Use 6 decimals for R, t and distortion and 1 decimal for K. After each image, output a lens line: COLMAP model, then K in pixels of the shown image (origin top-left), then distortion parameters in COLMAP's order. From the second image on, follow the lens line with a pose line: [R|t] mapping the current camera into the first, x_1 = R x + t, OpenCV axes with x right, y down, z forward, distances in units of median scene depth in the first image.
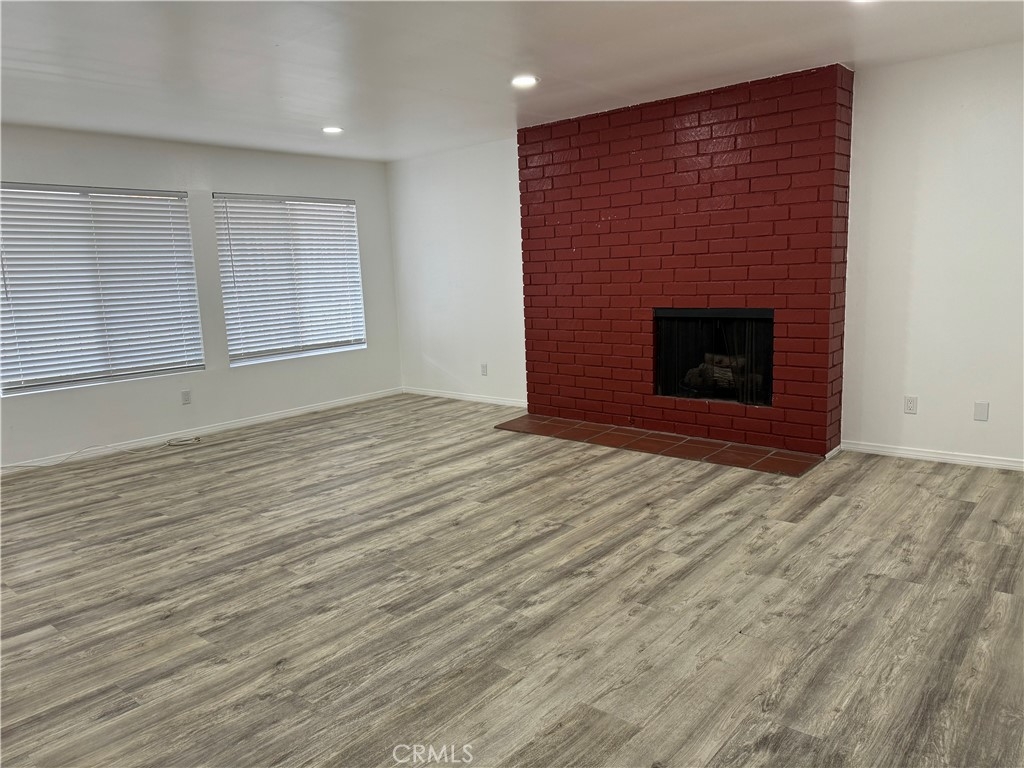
lens RADIAL K [[709.9, 0, 509.0], [0, 709.9, 377.3], [0, 0, 1]] dist [0.178709, -0.347011]
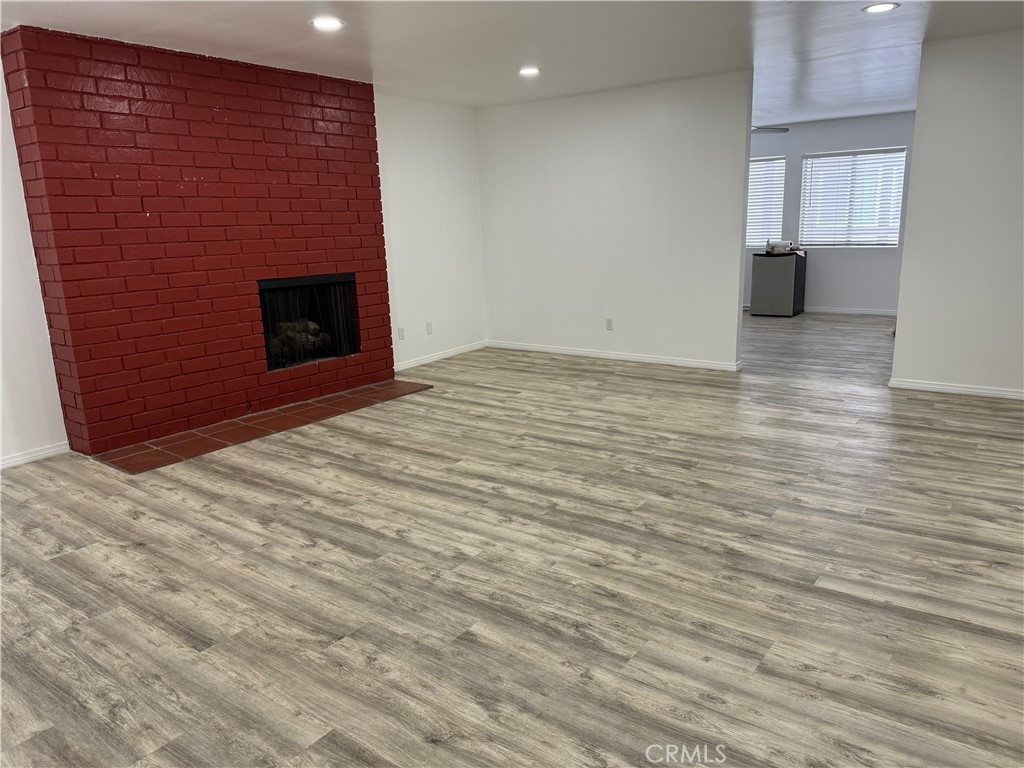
lens RADIAL K [[714.3, 0, 513.8], [0, 714.3, 377.3], [0, 0, 1]] dist [0.105838, -0.145384]
pose [[-0.078032, -0.170193, 0.982316, -1.065273], [0.186563, 0.965422, 0.182086, -0.114156], [-0.979339, 0.197472, -0.043582, 0.988590]]
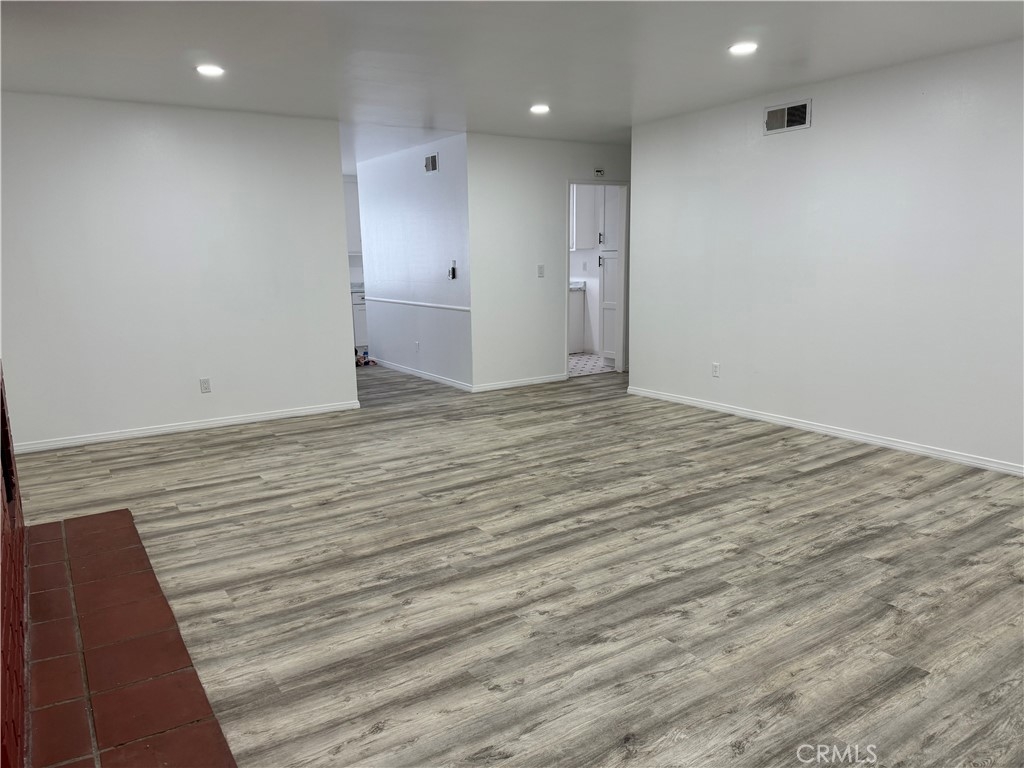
lens RADIAL K [[714.3, 0, 513.8], [0, 714.3, 377.3], [0, 0, 1]] dist [0.105838, -0.145384]
pose [[-0.962414, 0.011614, 0.271338, -0.334383], [0.096491, 0.948524, 0.301648, -0.267212], [-0.253868, 0.316492, -0.913994, 1.803545]]
